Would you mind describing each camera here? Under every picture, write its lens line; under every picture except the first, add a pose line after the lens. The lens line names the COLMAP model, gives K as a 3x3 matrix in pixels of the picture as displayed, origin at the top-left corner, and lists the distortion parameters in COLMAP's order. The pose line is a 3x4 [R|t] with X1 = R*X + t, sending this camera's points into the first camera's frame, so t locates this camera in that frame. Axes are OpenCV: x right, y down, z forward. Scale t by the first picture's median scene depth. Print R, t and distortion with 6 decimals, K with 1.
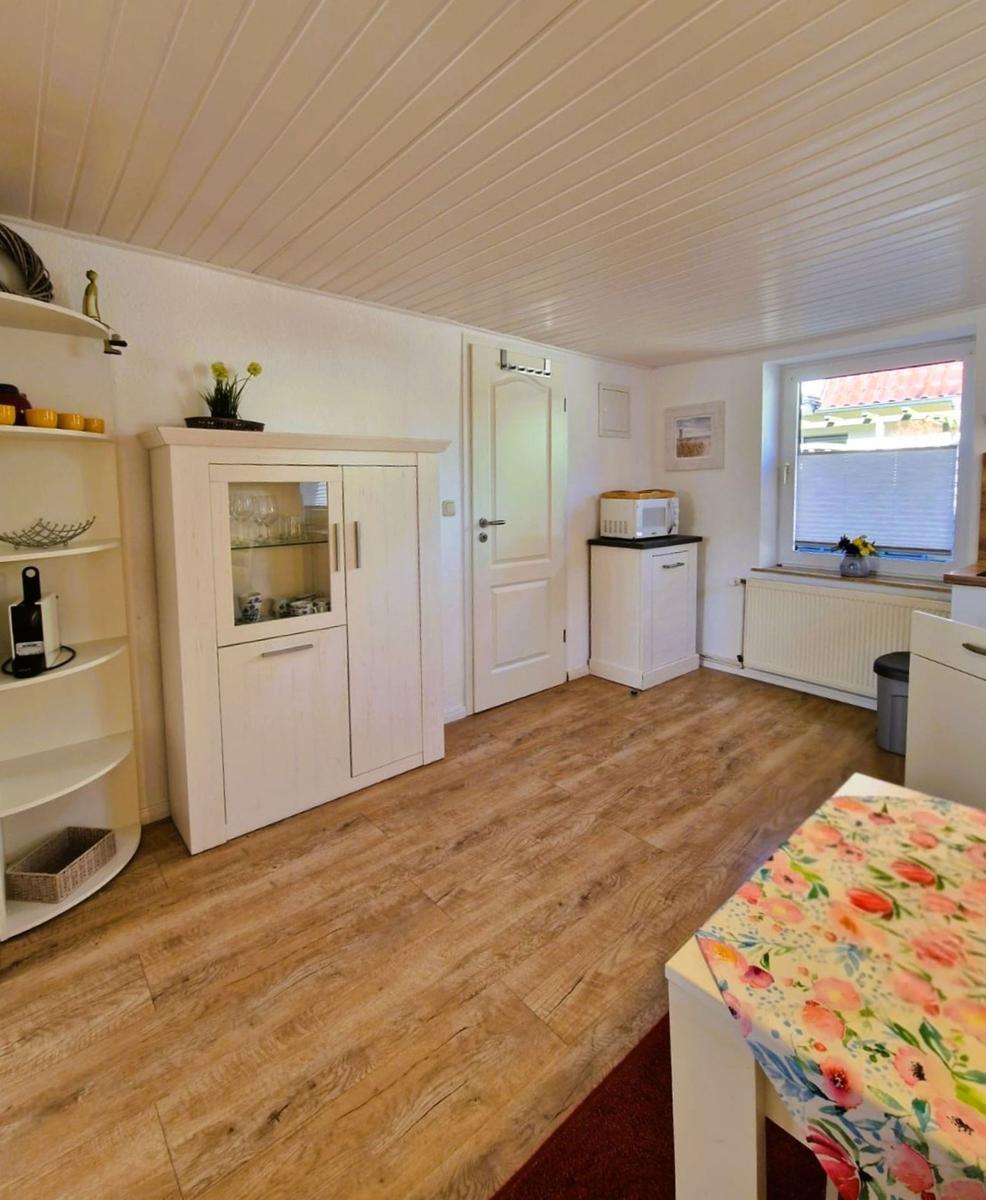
lens RADIAL K [[567.9, 0, 492.6], [0, 567.9, 536.7], [0, 0, 1]] dist [0.009603, -0.008719]
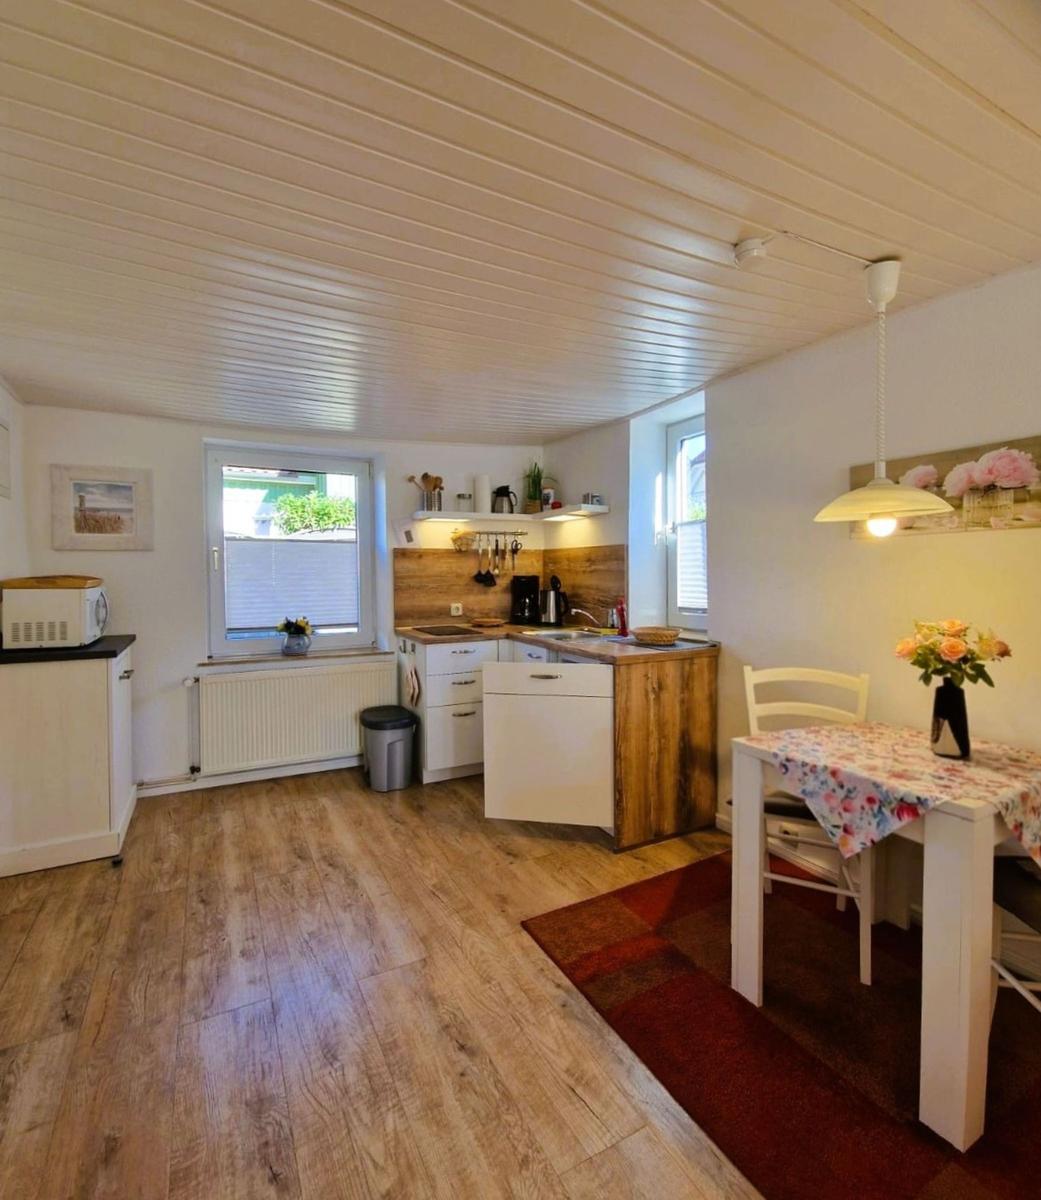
lens RADIAL K [[574.1, 0, 503.7], [0, 574.1, 585.7], [0, 0, 1]] dist [-0.002148, -0.000504]
pose [[0.230545, -0.013774, 0.972964, -0.505360], [0.082059, 0.996613, -0.005335, -0.036944], [-0.969595, 0.081071, 0.230895, 0.529833]]
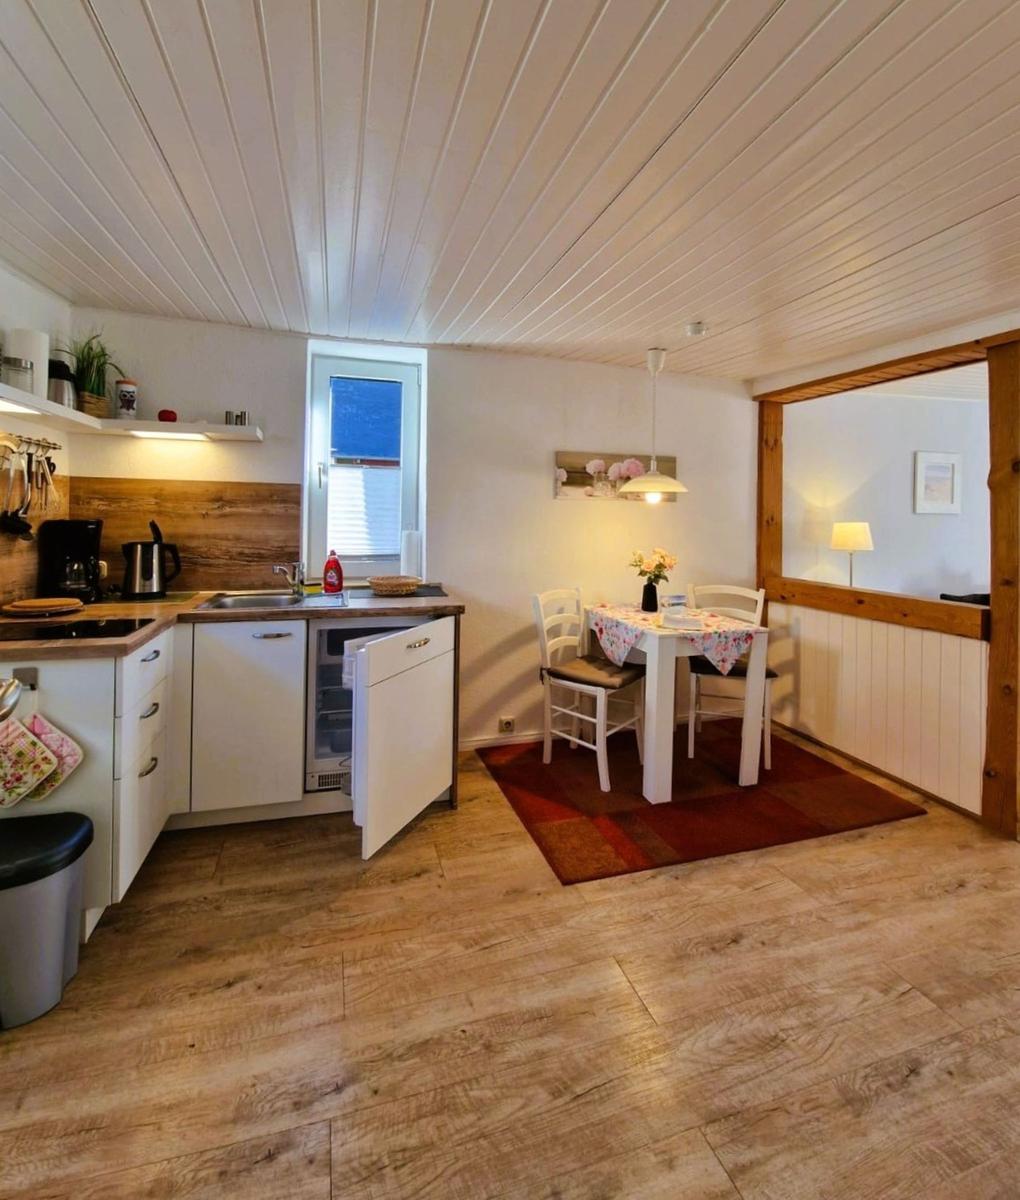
lens RADIAL K [[590.8, 0, 511.6], [0, 590.8, 514.5], [0, 0, 1]] dist [0.001636, -0.002035]
pose [[-0.921939, -0.004453, 0.387308, 0.097359], [0.024216, 0.997315, 0.069111, -0.138879], [-0.386576, 0.073096, -0.919356, 1.573653]]
